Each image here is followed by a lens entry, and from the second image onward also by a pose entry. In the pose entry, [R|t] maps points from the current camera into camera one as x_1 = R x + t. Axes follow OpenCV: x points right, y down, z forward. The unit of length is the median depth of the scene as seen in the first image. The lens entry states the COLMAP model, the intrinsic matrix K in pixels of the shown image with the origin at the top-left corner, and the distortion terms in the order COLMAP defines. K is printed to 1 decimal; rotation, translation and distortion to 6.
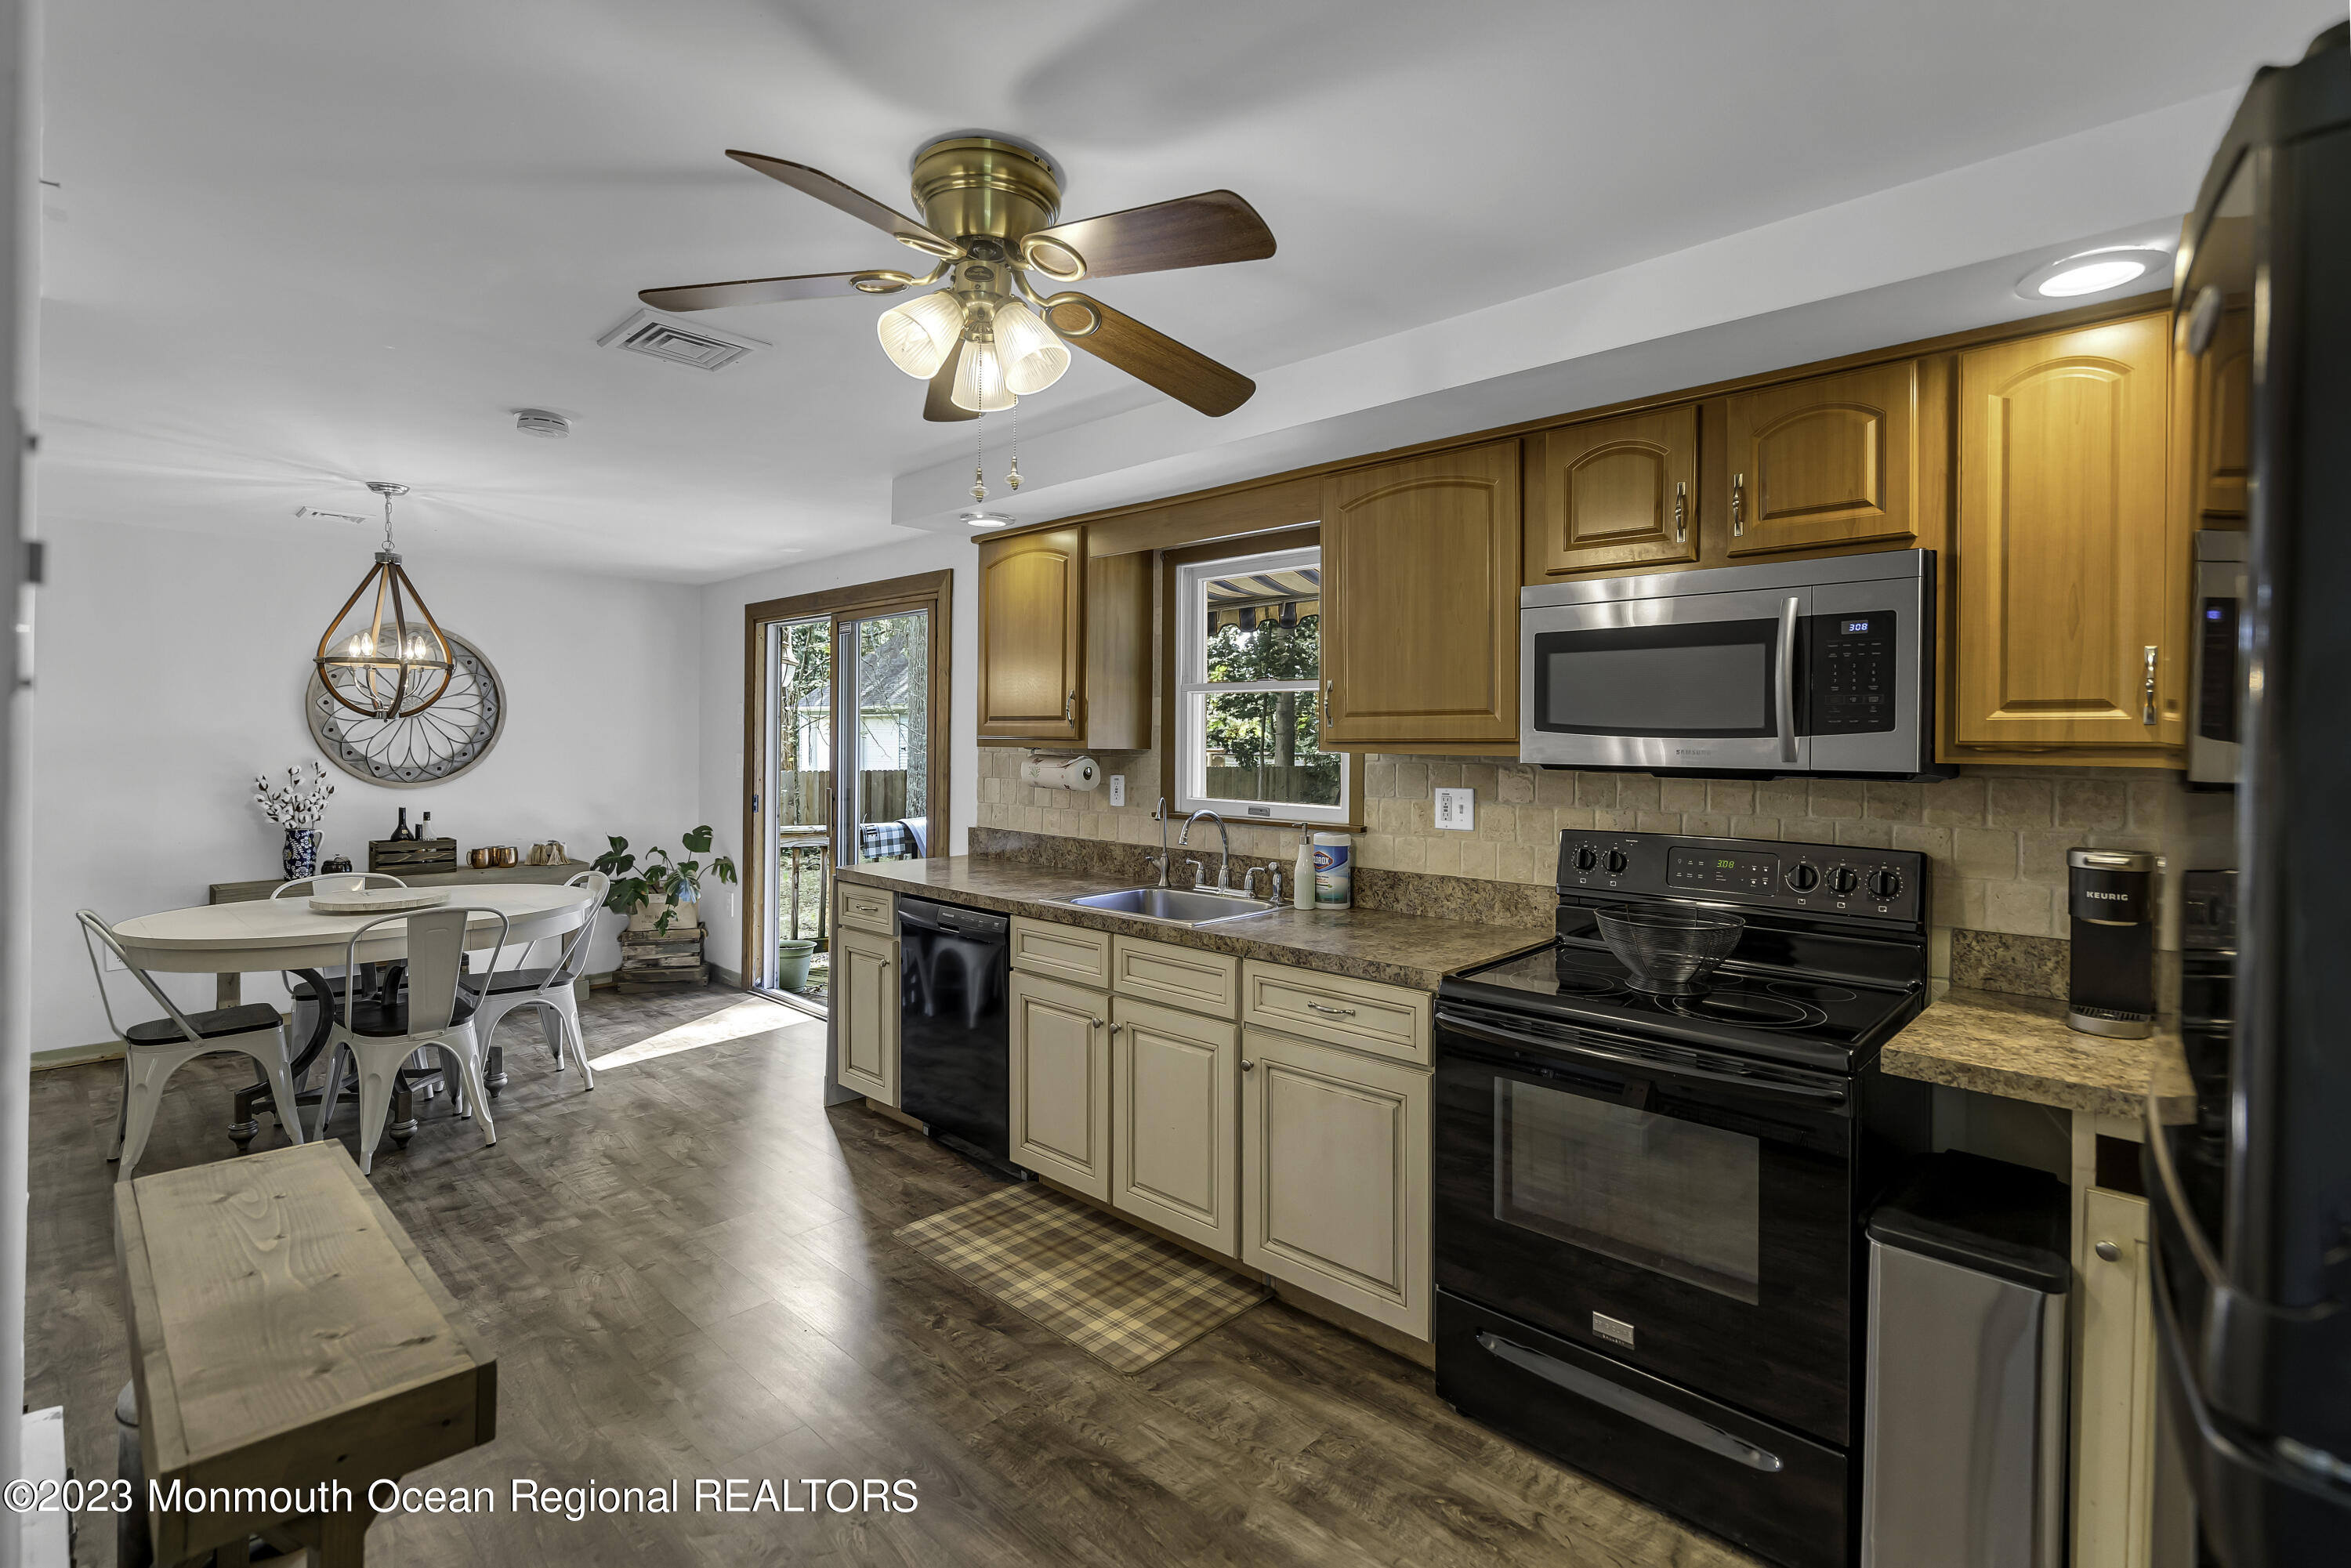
lens RADIAL K [[1078.7, 0, 1172.2], [0, 1078.7, 743.7], [0, 0, 1]] dist [-0.004057, -0.000245]
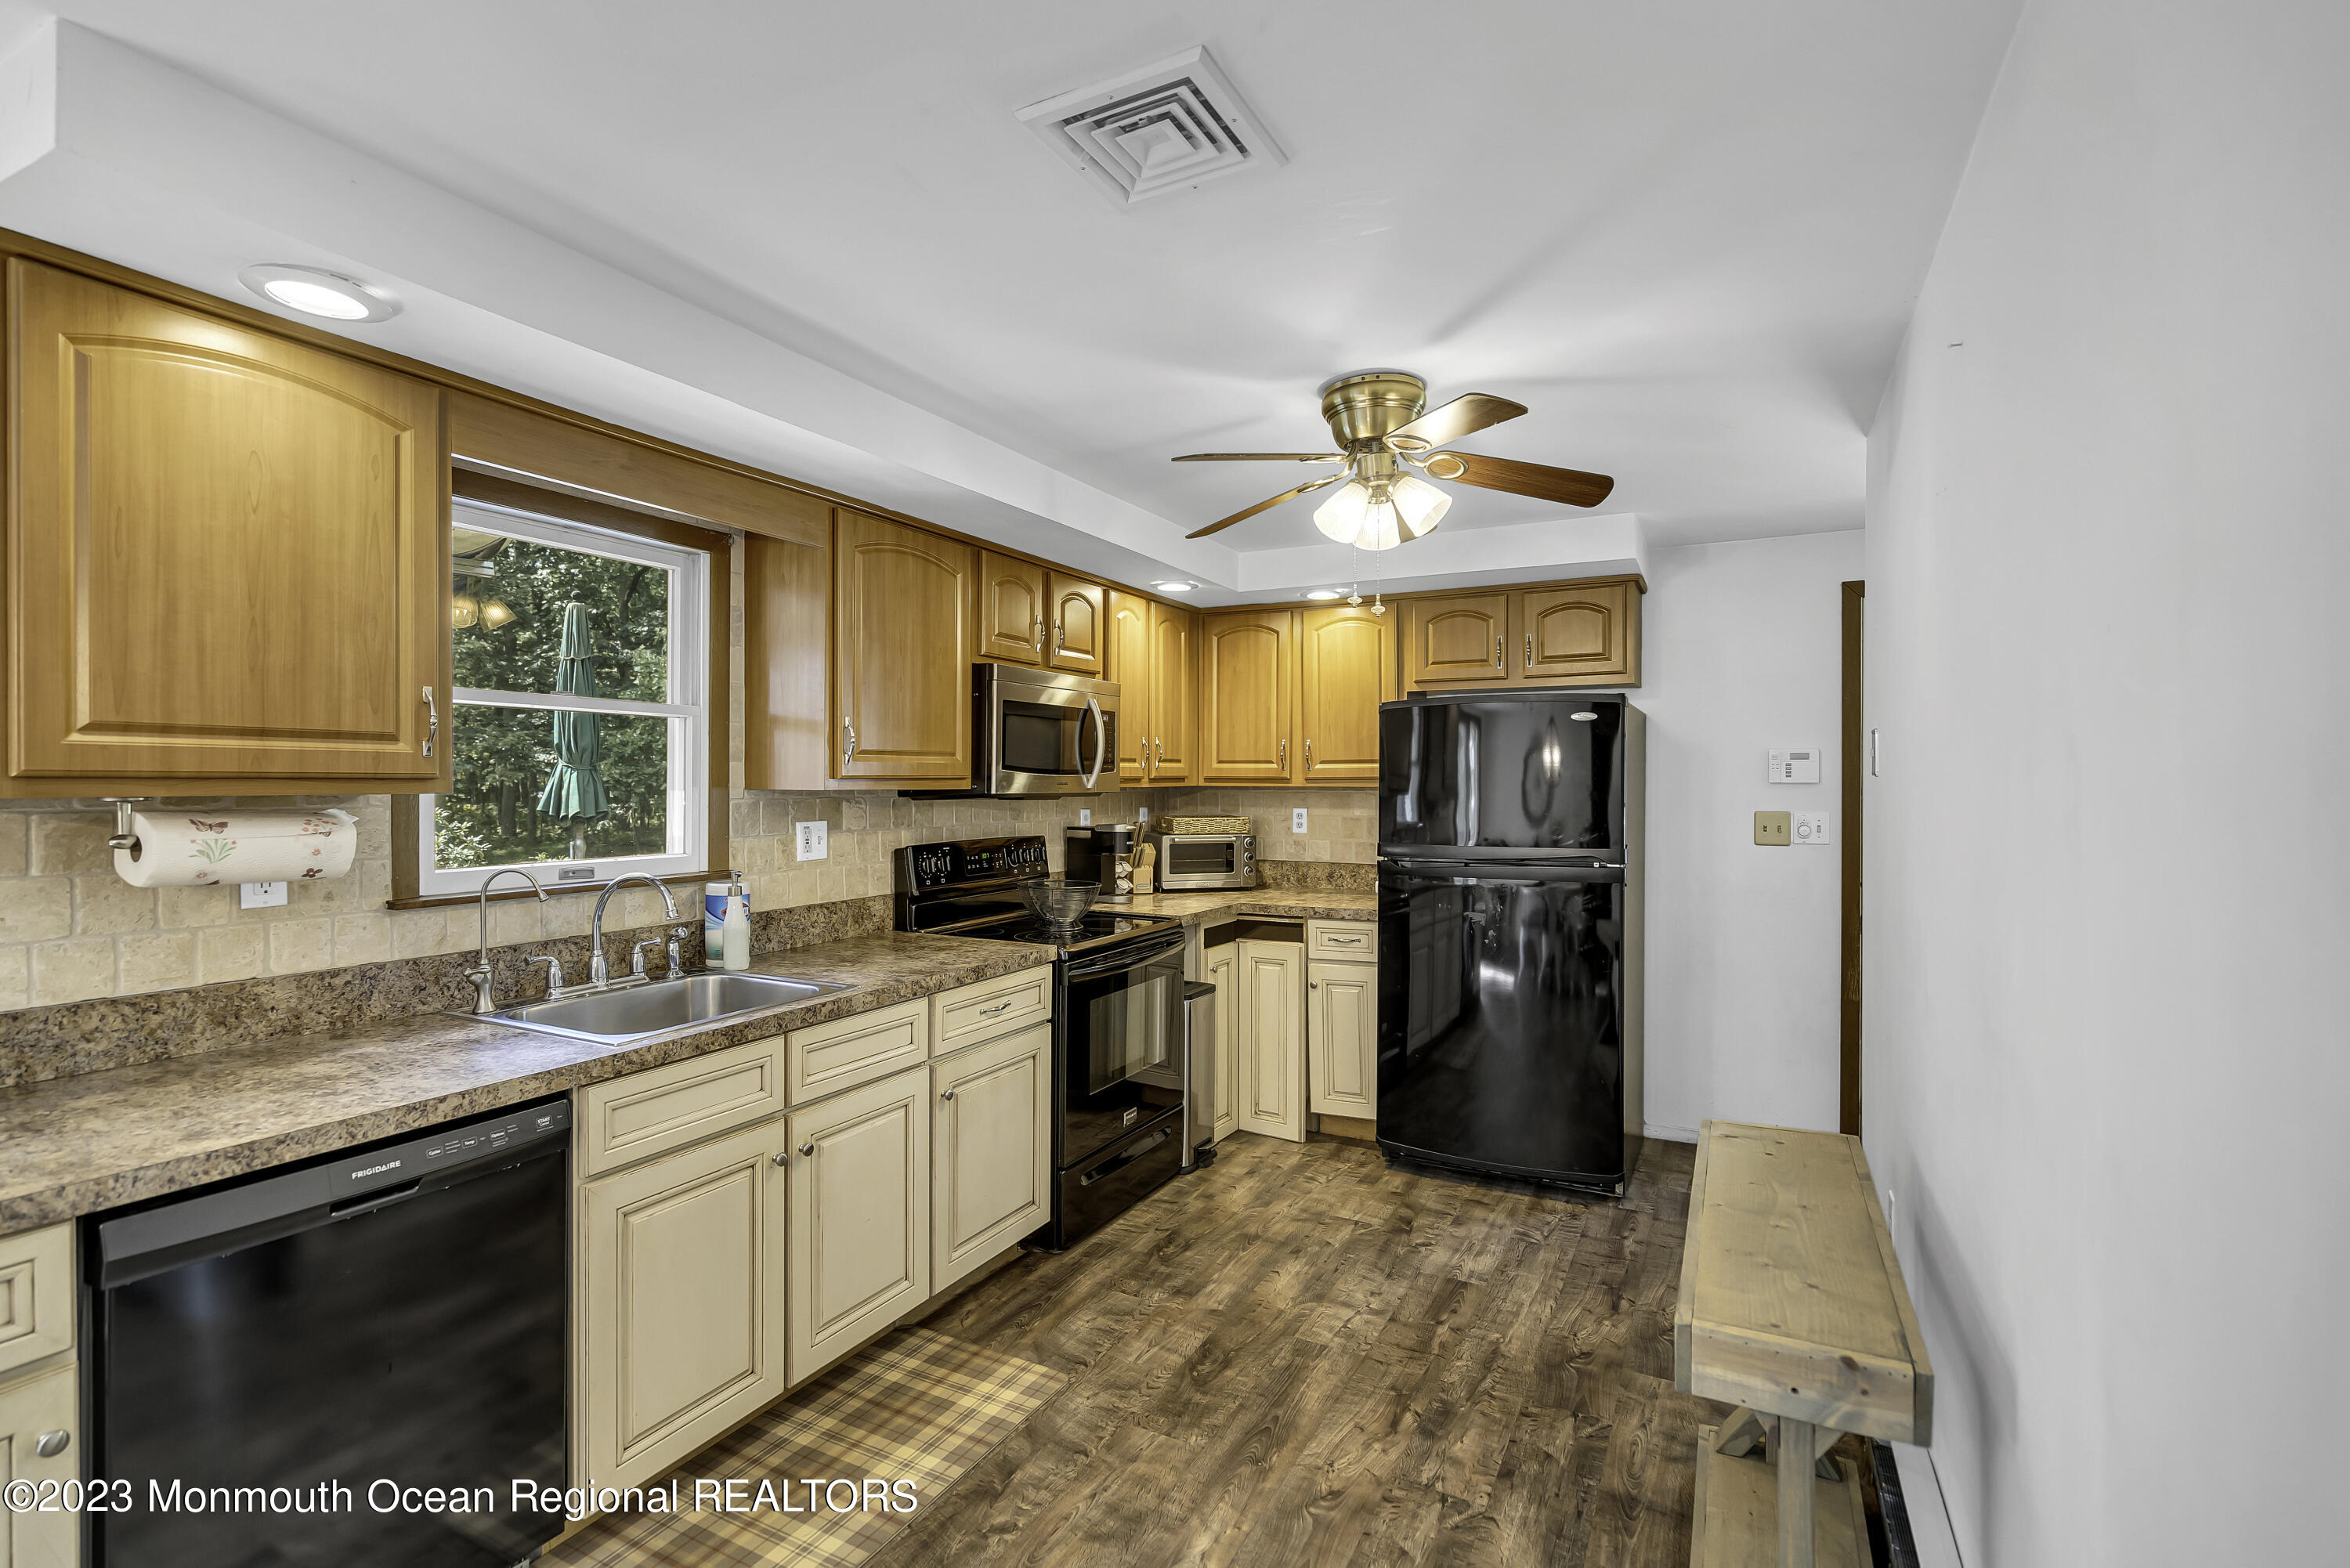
lens RADIAL K [[1078.2, 0, 1174.7], [0, 1078.2, 784.6], [0, 0, 1]] dist [-0.004057, -0.000245]
pose [[-0.274171, -0.015237, 0.961560, -0.926802], [-0.003471, 0.999884, 0.014855, -0.012929], [-0.961675, 0.000735, -0.274192, 1.022370]]
